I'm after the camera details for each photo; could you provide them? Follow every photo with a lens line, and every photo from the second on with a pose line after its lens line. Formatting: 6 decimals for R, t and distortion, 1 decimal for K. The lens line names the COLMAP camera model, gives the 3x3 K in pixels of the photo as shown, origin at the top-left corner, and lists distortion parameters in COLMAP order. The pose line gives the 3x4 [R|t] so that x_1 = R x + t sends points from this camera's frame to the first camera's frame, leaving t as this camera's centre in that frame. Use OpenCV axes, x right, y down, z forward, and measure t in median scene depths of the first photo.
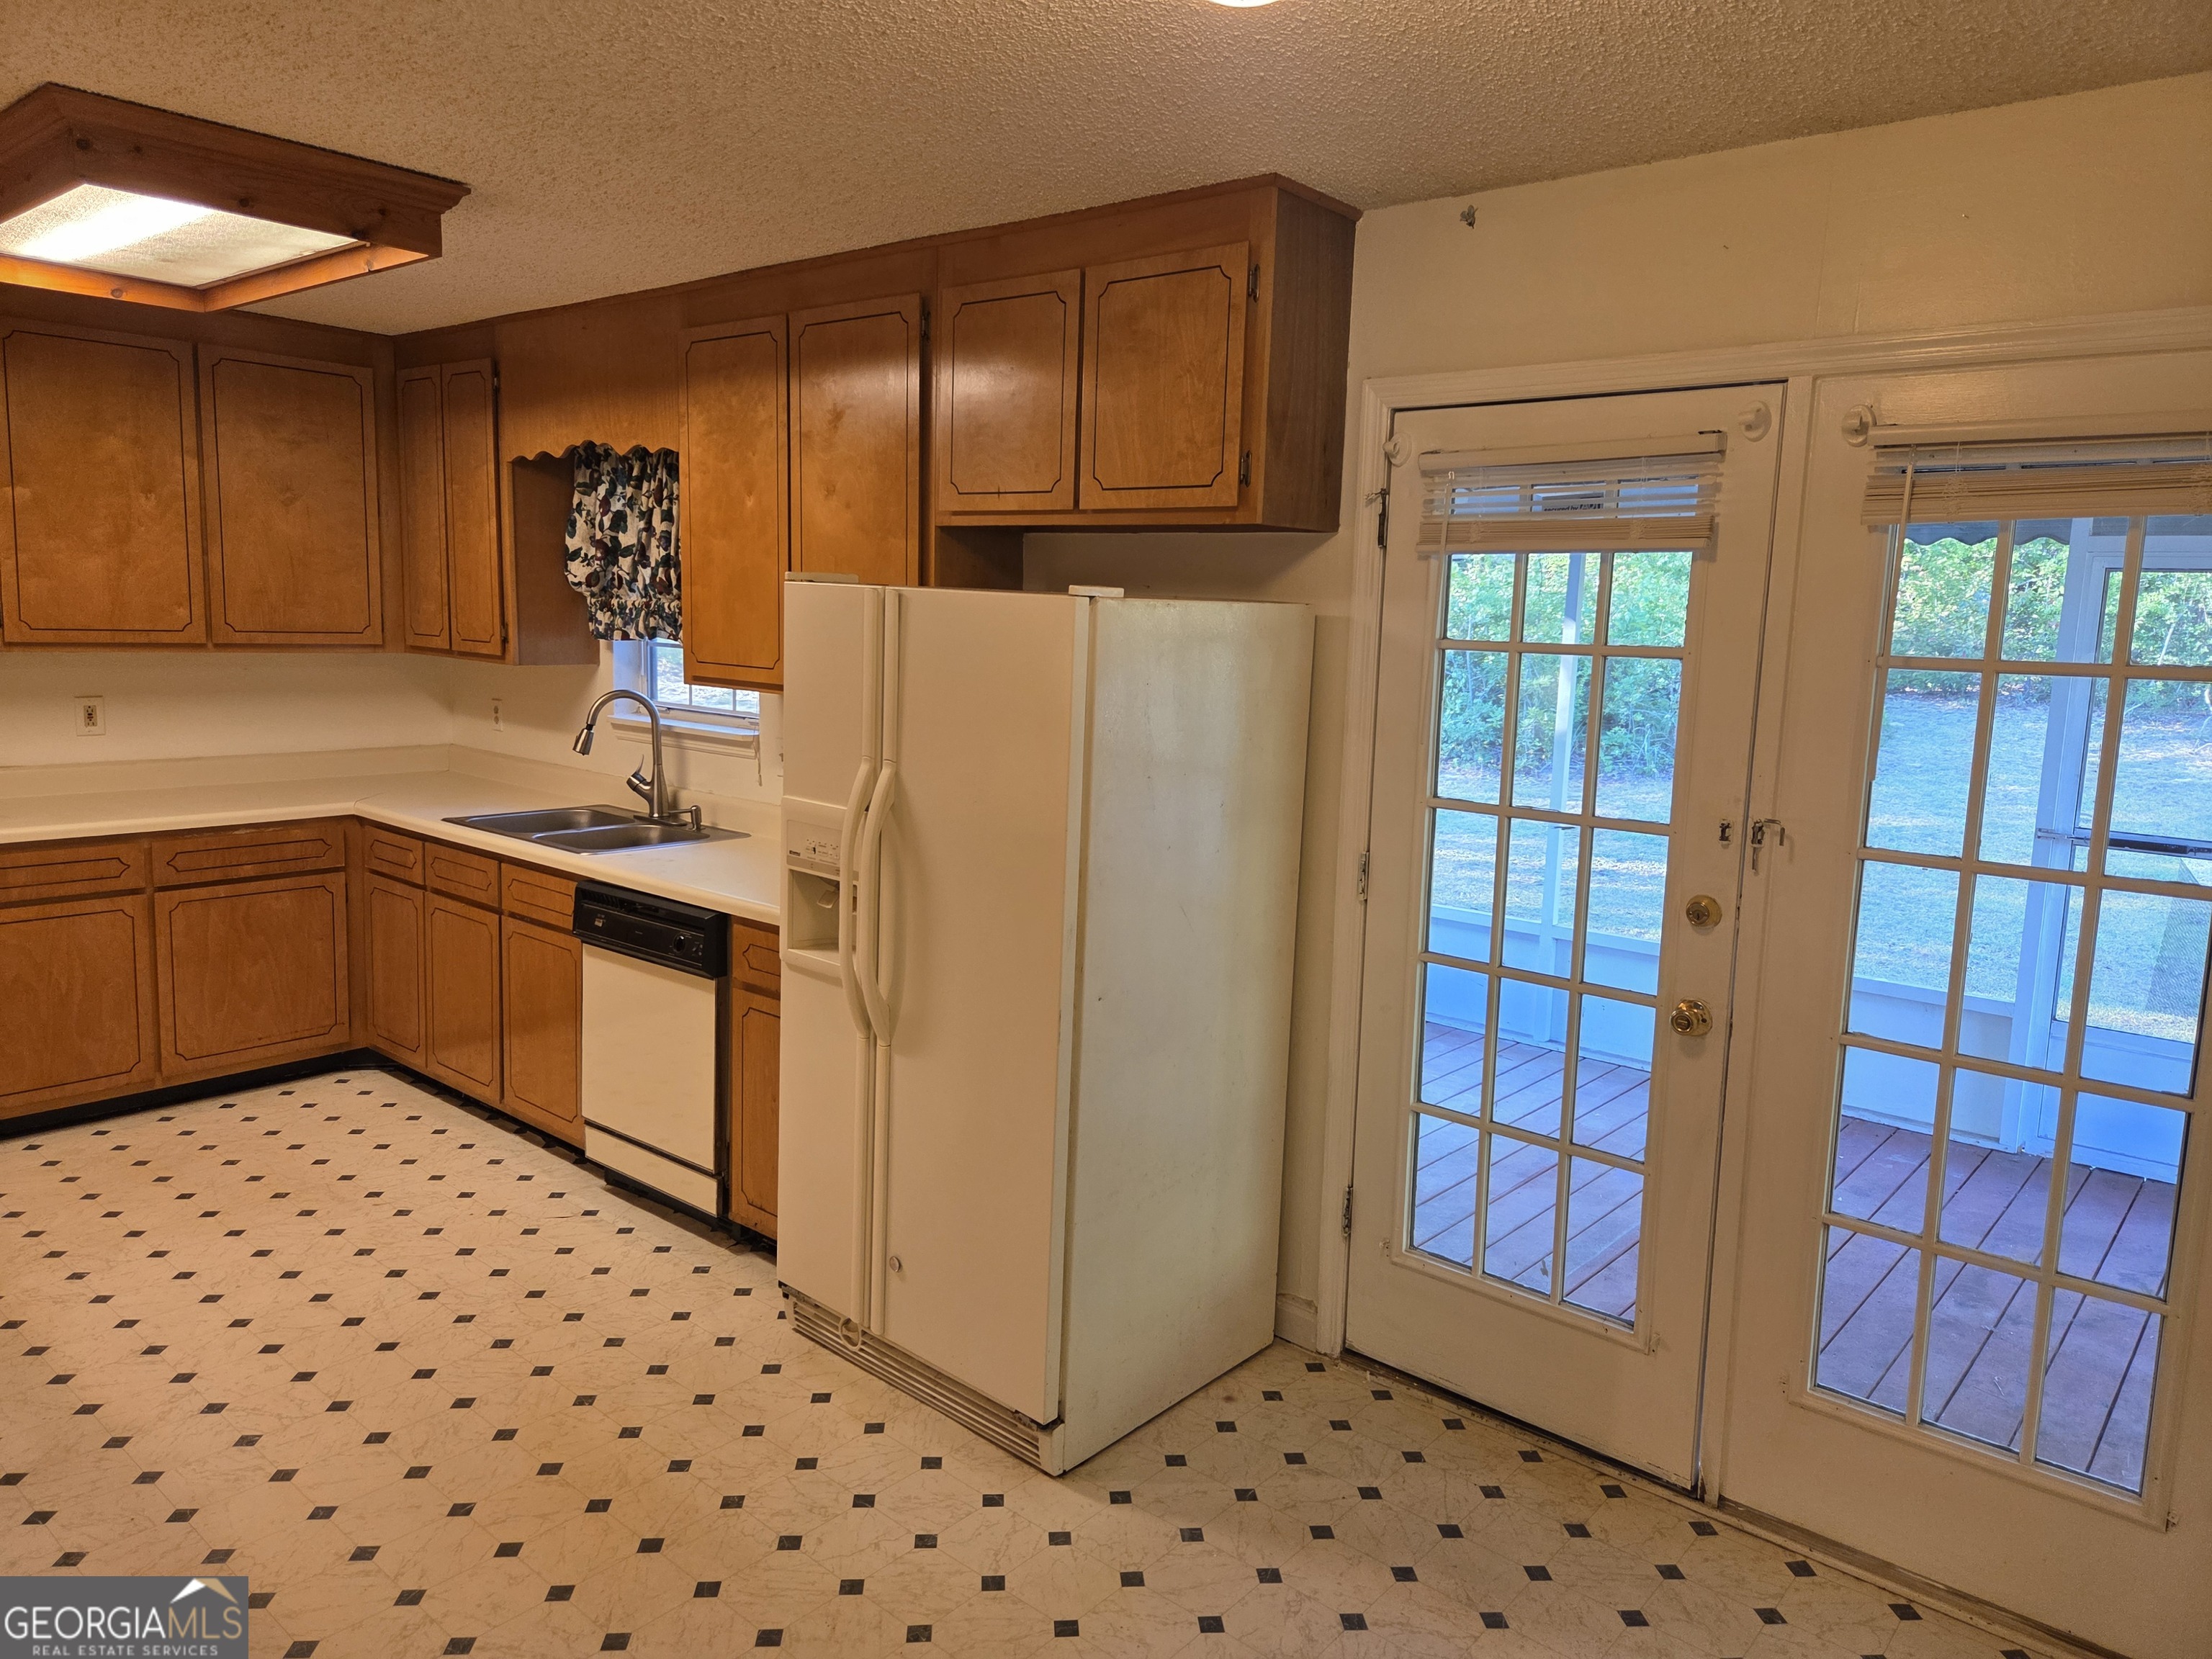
lens RADIAL K [[1488.5, 0, 1116.4], [0, 1488.5, 803.4], [0, 0, 1]] dist [0.082711, -0.071222]
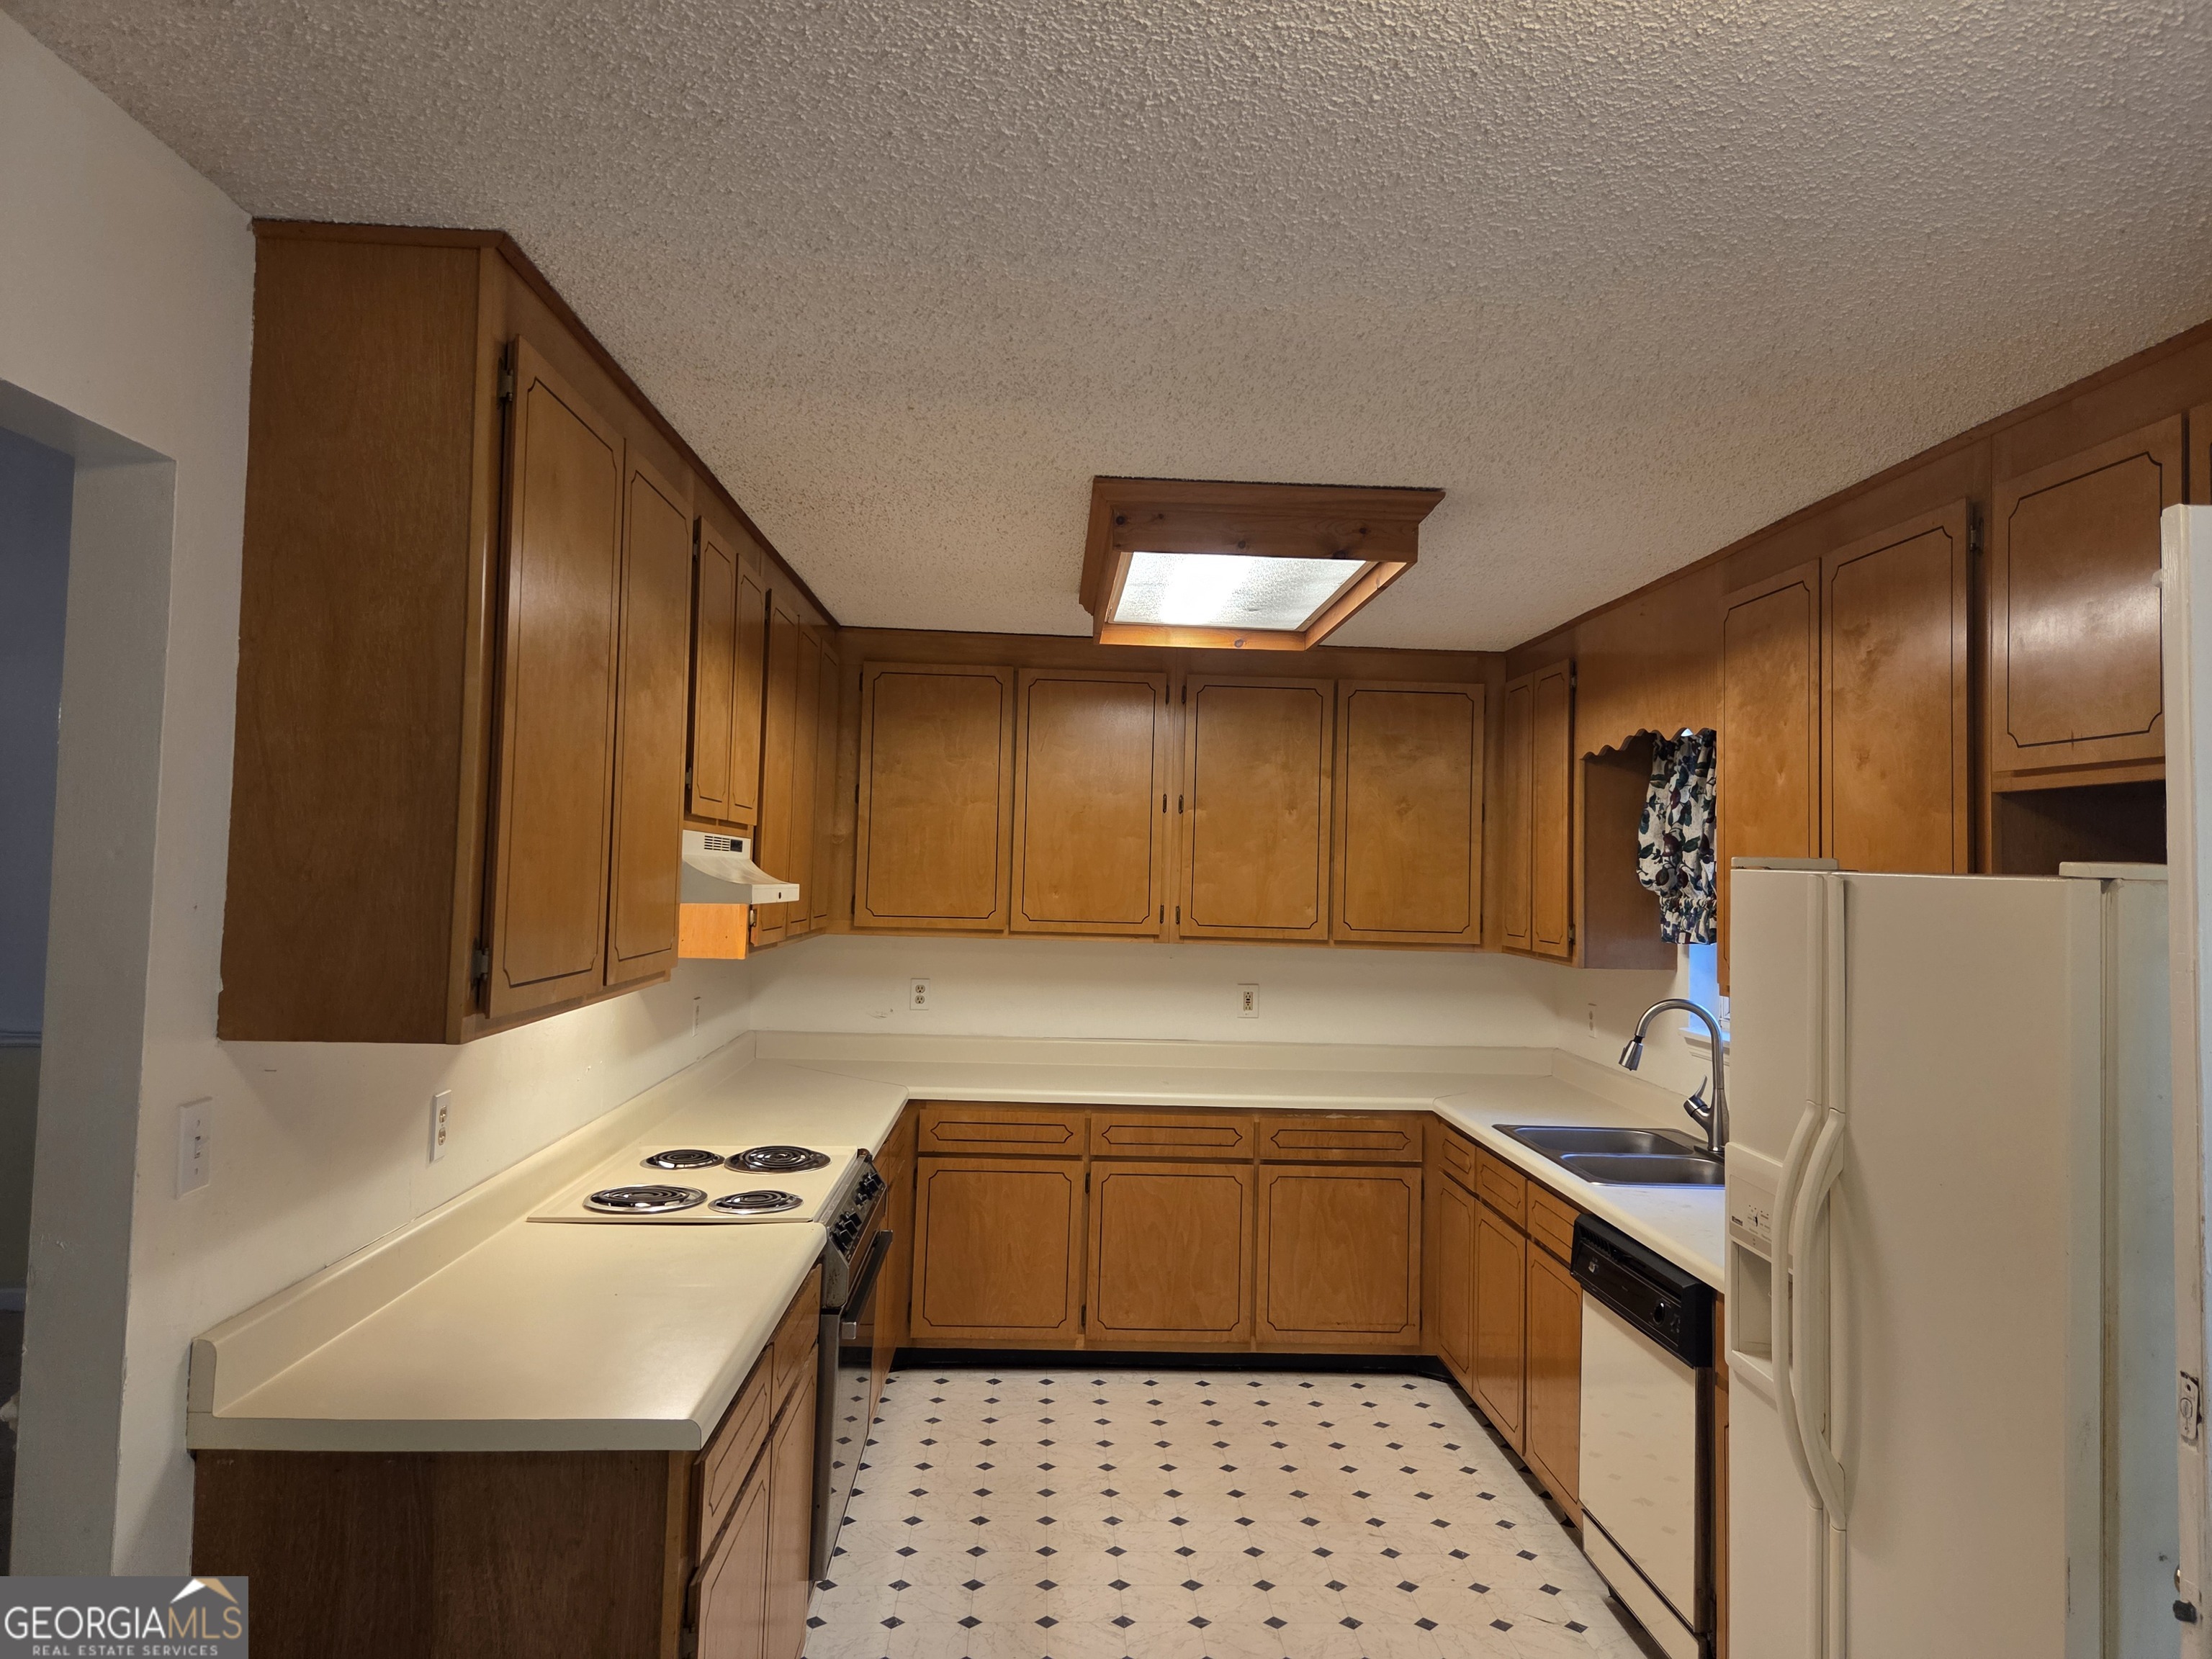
lens RADIAL K [[1488.5, 0, 1116.4], [0, 1488.5, 803.4], [0, 0, 1]] dist [0.082711, -0.071222]
pose [[0.685352, -0.049381, -0.726535, 0.096586], [-0.098845, 0.982156, -0.159997, -0.014493], [0.721472, 0.181469, 0.668242, 0.148736]]
